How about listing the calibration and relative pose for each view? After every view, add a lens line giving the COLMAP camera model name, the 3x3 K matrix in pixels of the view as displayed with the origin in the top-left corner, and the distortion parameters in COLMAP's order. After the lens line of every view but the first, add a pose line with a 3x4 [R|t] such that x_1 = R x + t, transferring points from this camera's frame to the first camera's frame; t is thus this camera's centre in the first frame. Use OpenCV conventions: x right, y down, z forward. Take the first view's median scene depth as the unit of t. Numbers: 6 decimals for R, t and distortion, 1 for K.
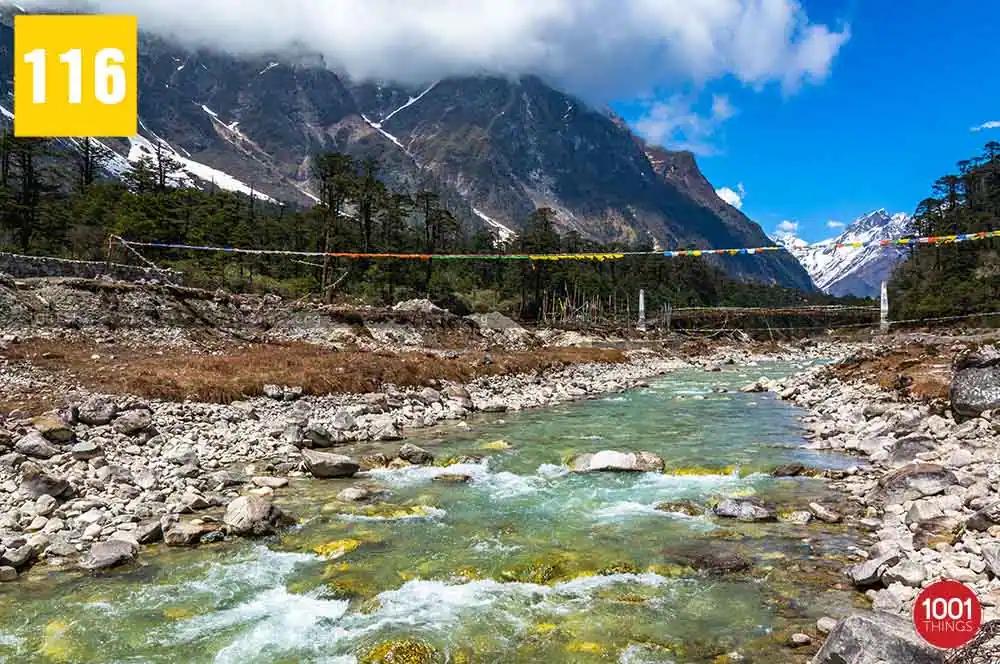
lens RADIAL K [[750.6, 0, 500.0], [0, 750.6, 332.0], [0, 0, 1]] dist [-0.013260, -0.000932]
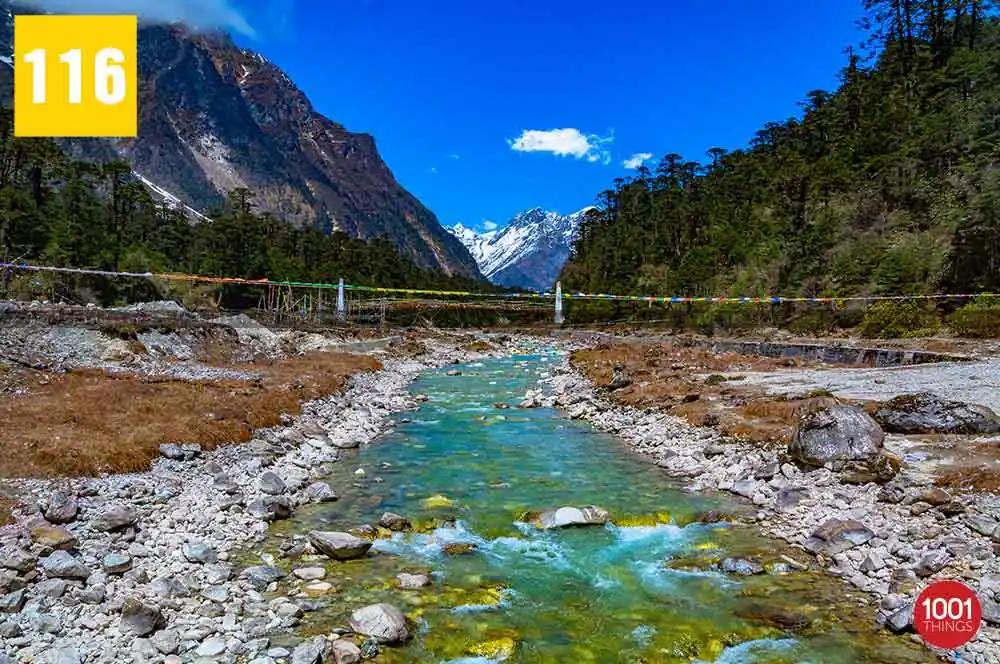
lens RADIAL K [[750.6, 0, 500.0], [0, 750.6, 332.0], [0, 0, 1]] dist [-0.013260, -0.000932]
pose [[0.915489, 0.016971, 0.401986, -0.219141], [-0.025306, 0.999561, 0.015433, -0.067117], [-0.401547, -0.024302, 0.915516, -0.010484]]
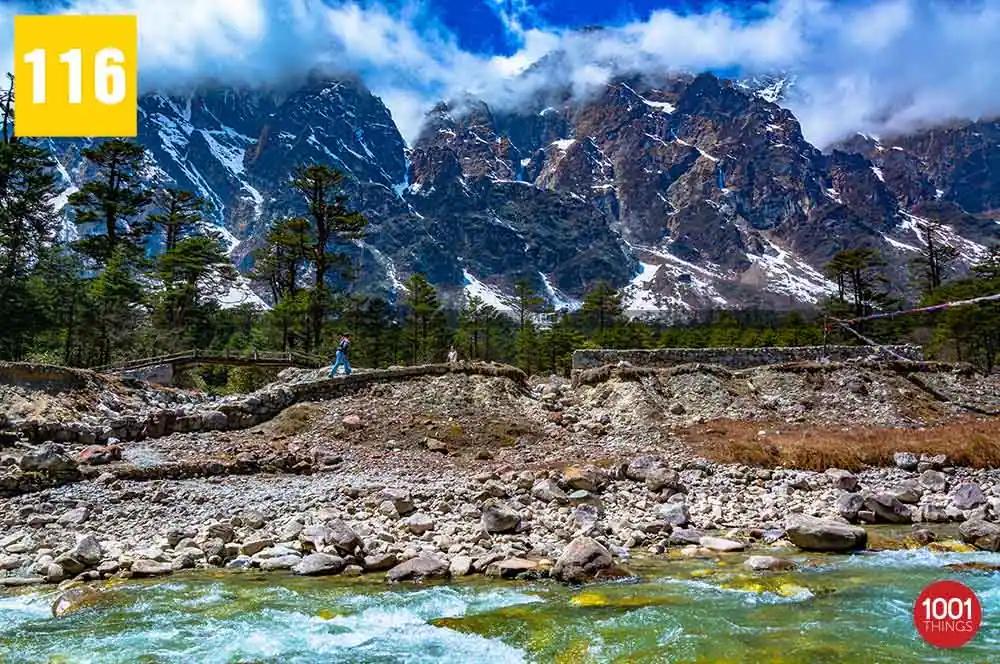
lens RADIAL K [[750.6, 0, 500.0], [0, 750.6, 332.0], [0, 0, 1]] dist [-0.013260, -0.000932]
pose [[0.470694, -0.163427, -0.867029, 0.141607], [0.032547, 0.985243, -0.168040, 0.046169], [0.881696, 0.050876, 0.469067, 0.181584]]
